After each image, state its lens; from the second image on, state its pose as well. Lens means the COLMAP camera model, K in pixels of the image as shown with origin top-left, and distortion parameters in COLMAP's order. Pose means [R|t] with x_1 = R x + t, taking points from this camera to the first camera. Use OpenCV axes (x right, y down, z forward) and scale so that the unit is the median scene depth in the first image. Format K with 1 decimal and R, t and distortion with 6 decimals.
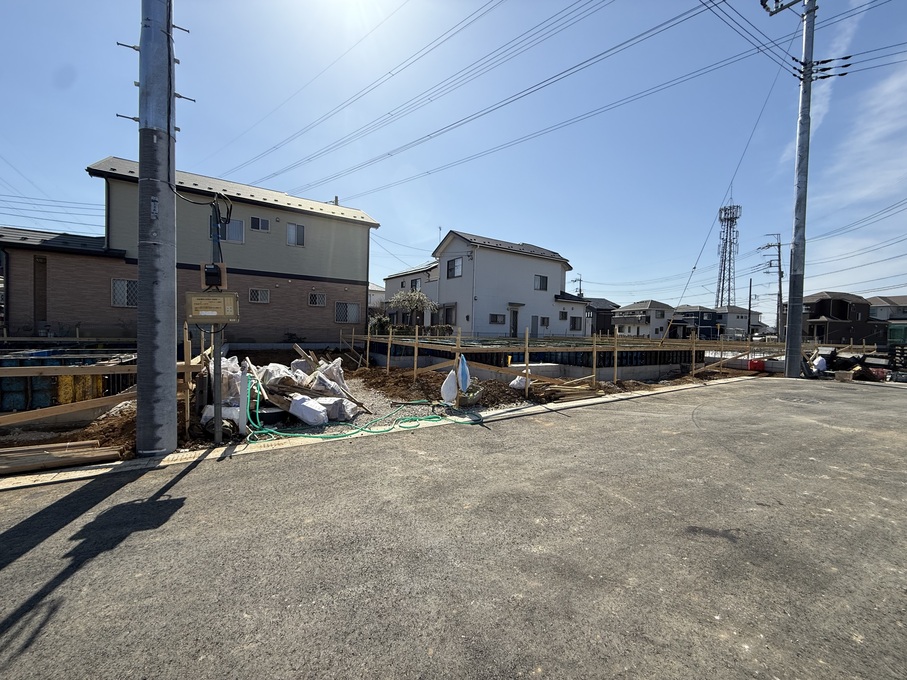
lens RADIAL K [[358.6, 0, 450.1], [0, 358.6, 344.0], [0, 0, 1]] dist [0.000754, 0.000221]
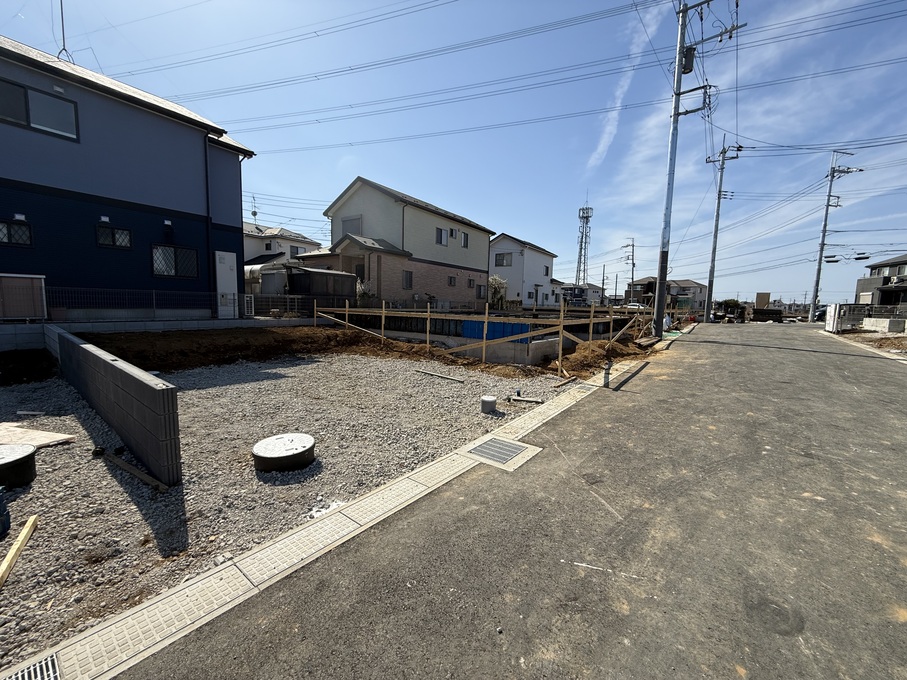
lens RADIAL K [[362.7, 0, 447.7], [0, 362.7, 331.5], [0, 0, 1]] dist [0.000701, 0.000236]
pose [[0.924011, -0.036347, 0.380636, -0.580718], [0.018640, 0.998570, 0.050105, -0.001057], [-0.381912, -0.039203, 0.923367, -0.203968]]
